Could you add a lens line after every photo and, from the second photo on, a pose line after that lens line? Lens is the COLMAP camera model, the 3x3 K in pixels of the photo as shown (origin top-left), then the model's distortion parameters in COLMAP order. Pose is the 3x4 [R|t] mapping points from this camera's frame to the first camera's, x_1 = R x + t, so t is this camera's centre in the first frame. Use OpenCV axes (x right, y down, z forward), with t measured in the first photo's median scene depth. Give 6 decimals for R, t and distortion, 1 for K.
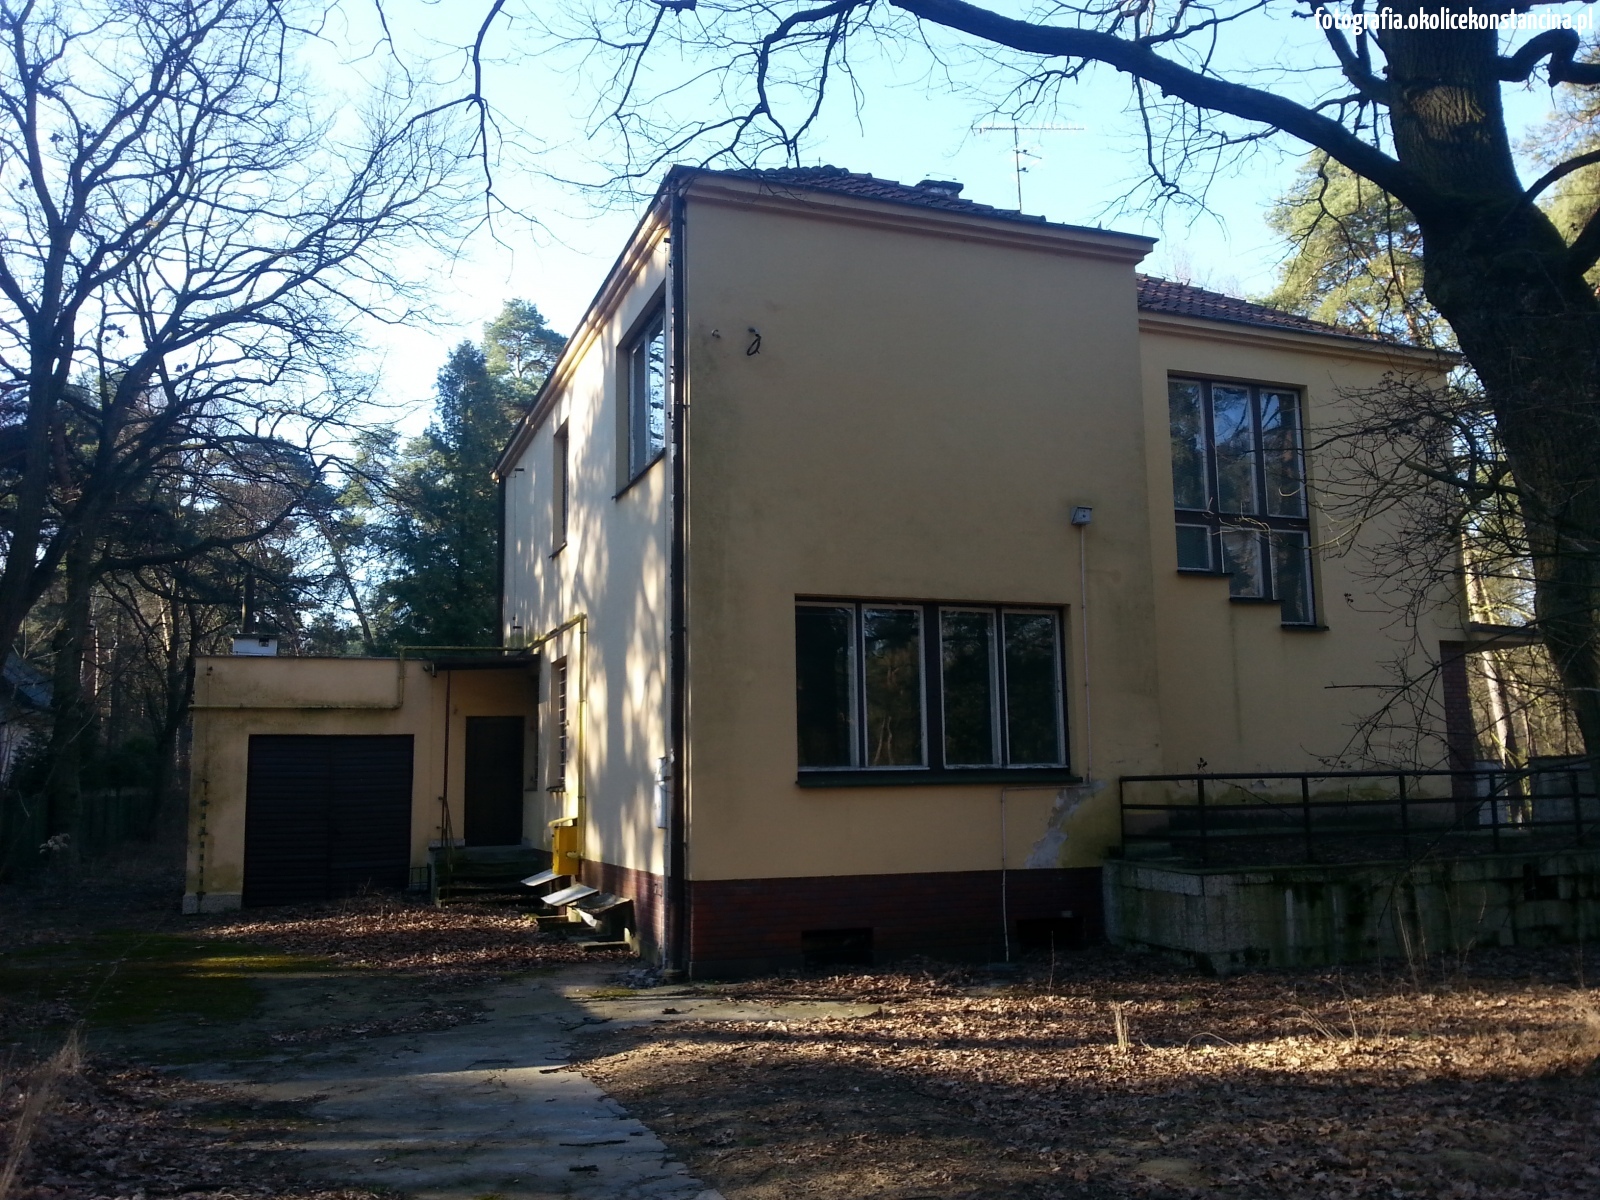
lens RADIAL K [[1315.3, 0, 806.9], [0, 1315.3, 605.4], [0, 0, 1]] dist [0.051973, -0.032196]
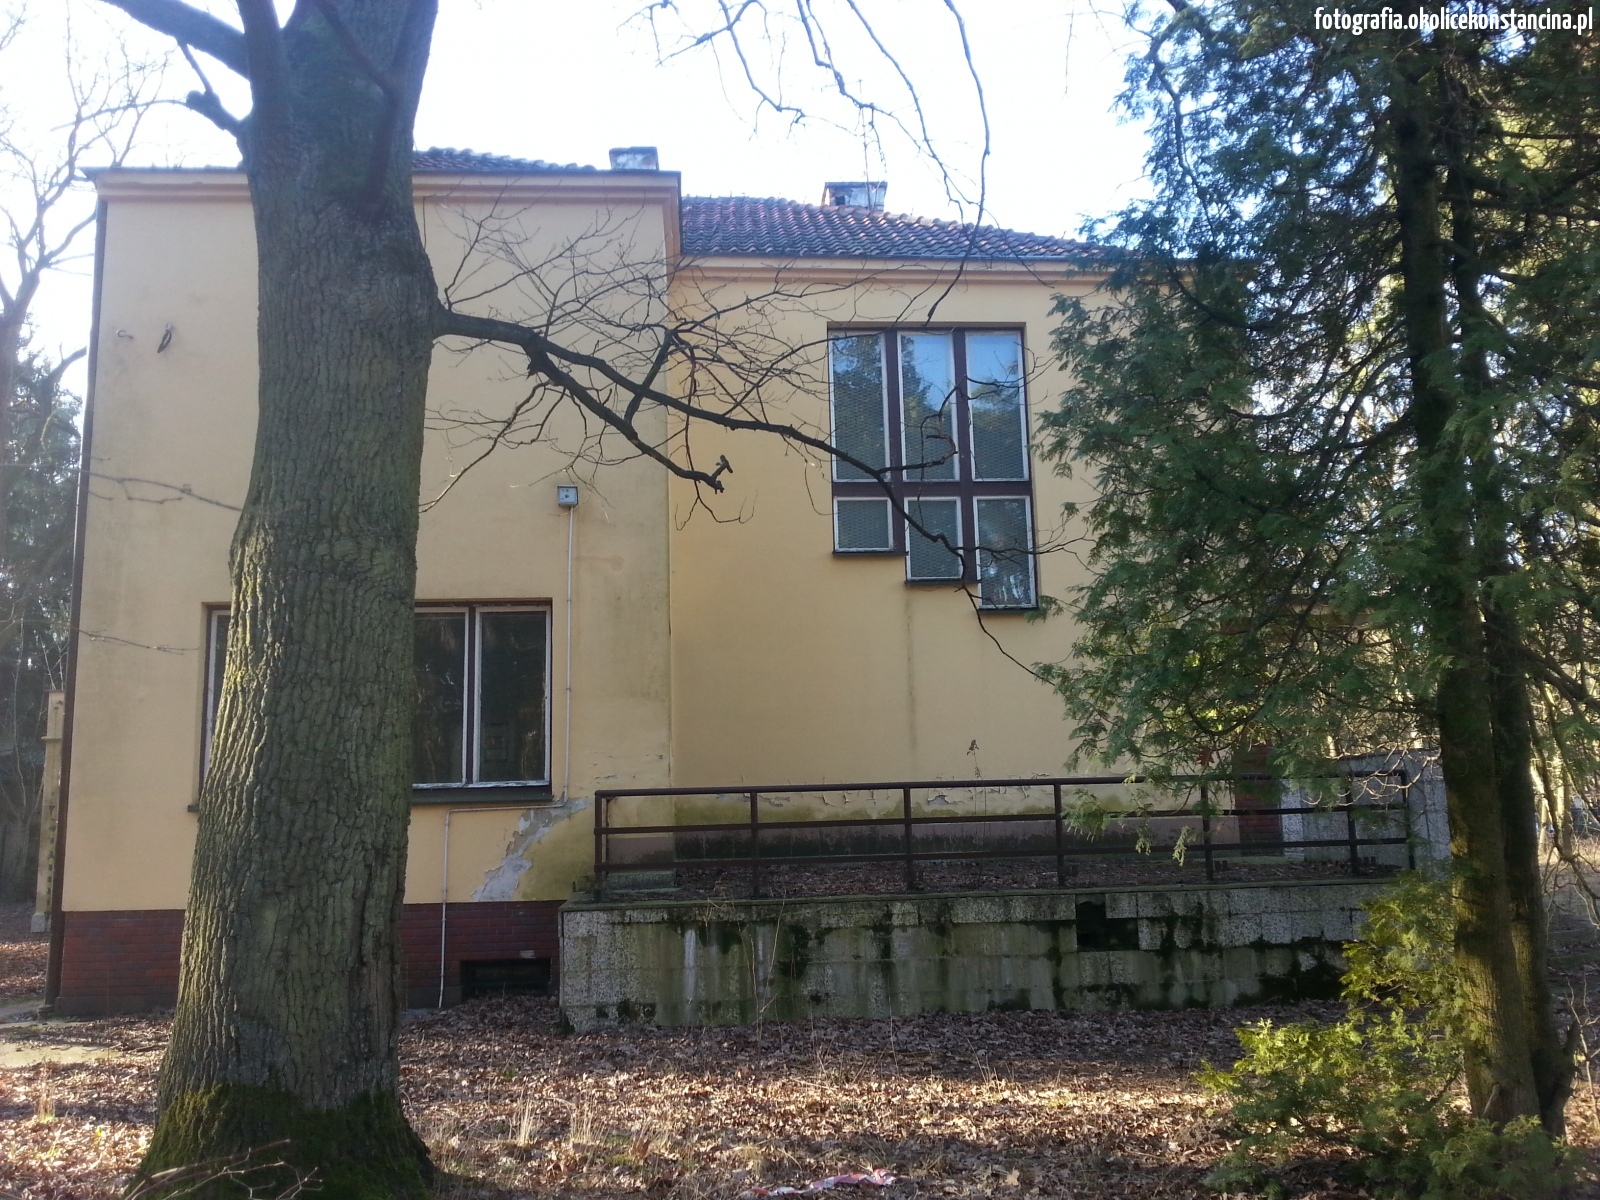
lens RADIAL K [[1315.3, 0, 798.5], [0, 1315.3, 592.7], [0, 0, 1]] dist [0.051973, -0.032196]
pose [[0.950391, -0.054835, -0.306188, 0.635676], [0.046899, 0.998347, -0.033222, 0.033199], [0.307503, 0.017214, 0.951391, 0.221457]]
